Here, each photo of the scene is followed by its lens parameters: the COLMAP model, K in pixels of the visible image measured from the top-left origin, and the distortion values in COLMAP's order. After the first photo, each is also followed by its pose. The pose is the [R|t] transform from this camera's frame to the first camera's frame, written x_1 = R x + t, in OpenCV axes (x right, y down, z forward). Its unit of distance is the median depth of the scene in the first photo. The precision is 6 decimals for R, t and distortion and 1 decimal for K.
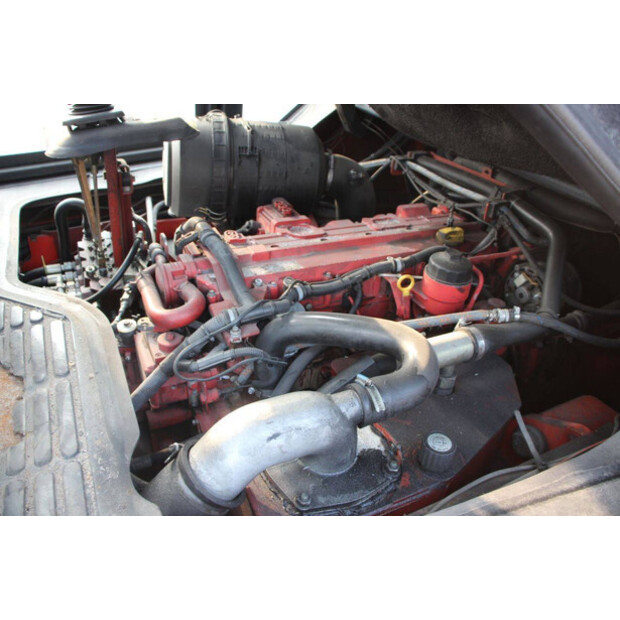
lens RADIAL K [[512.6, 0, 311.4], [0, 512.6, 311.1], [0, 0, 1]] dist [-0.116903, 0.062800]
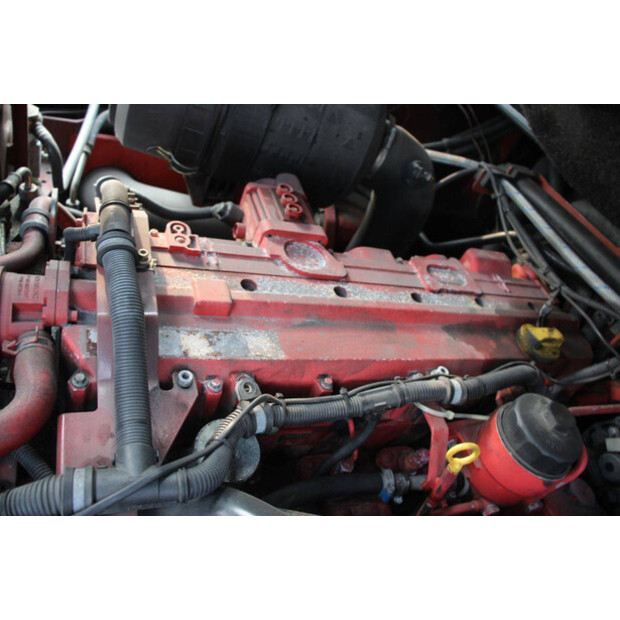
lens RADIAL K [[512.6, 0, 307.9], [0, 512.6, 307.9], [0, 0, 1]] dist [-0.116903, 0.062800]
pose [[0.947244, 0.313669, 0.065877, -0.036132], [-0.319810, 0.938590, 0.129500, -0.170147], [-0.021212, -0.143736, 0.989389, 0.420506]]
